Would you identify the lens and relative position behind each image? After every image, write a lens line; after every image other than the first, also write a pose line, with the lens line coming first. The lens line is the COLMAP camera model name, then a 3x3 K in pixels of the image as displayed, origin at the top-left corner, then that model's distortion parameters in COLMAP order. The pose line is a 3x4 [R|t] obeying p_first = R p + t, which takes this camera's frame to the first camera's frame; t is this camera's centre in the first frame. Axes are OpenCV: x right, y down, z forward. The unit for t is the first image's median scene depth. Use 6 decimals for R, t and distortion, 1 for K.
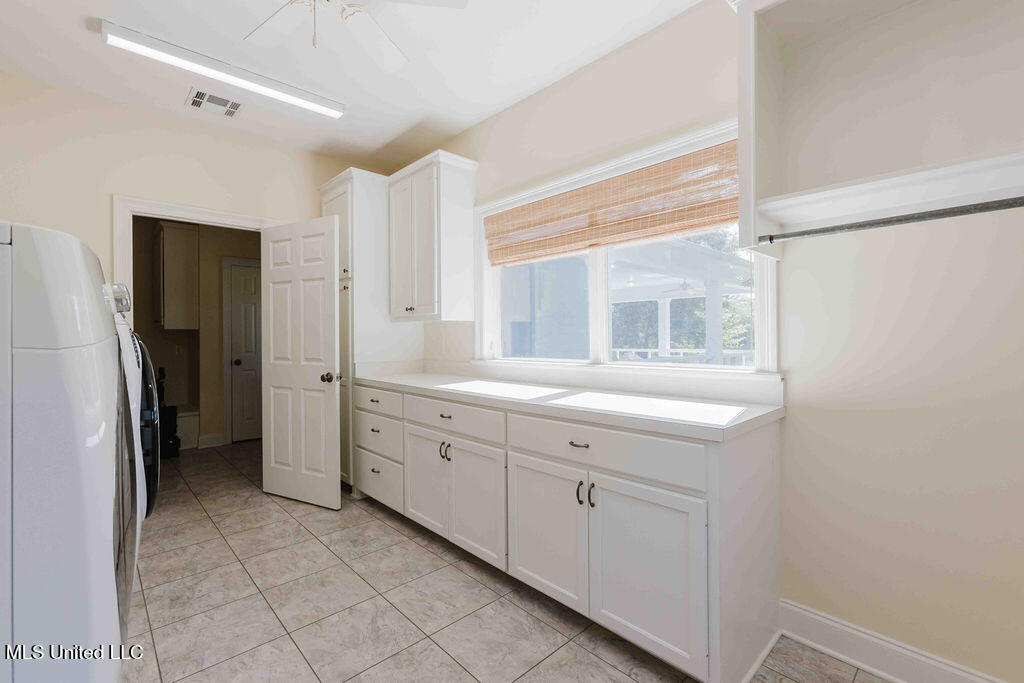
lens RADIAL K [[445.0, 0, 509.5], [0, 445.0, 341.6], [0, 0, 1]] dist [0.001538, 0.000269]
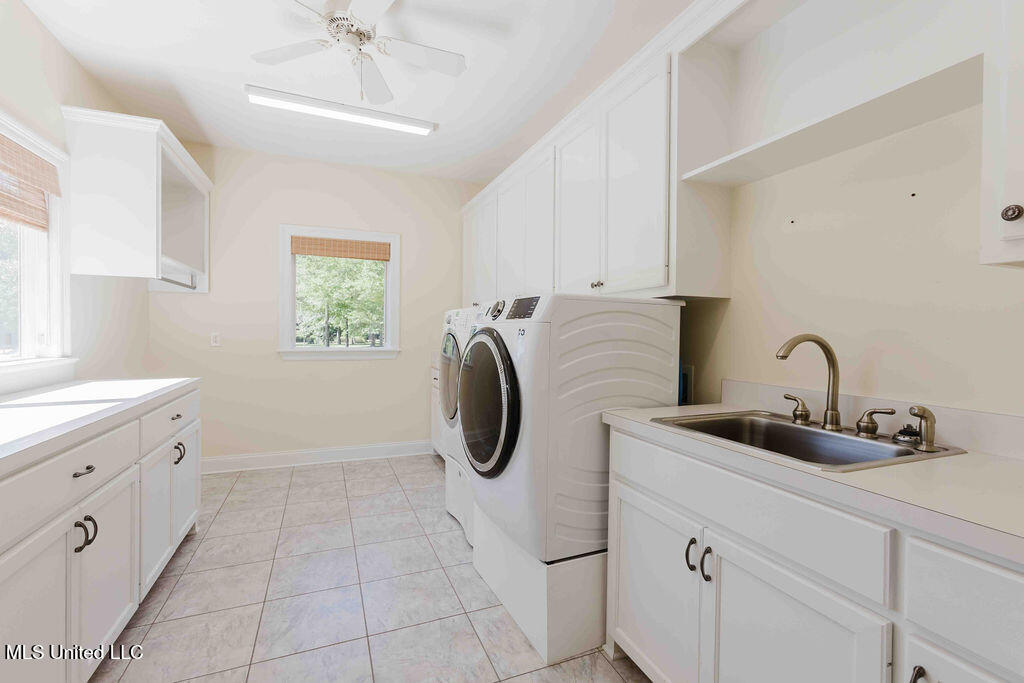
lens RADIAL K [[445.0, 0, 513.1], [0, 445.0, 339.3], [0, 0, 1]] dist [0.001538, 0.000269]
pose [[-0.939286, -0.009650, 0.343000, -1.081760], [-0.005135, 0.999888, 0.014069, -0.008639], [-0.343097, 0.011453, -0.939230, 1.732009]]
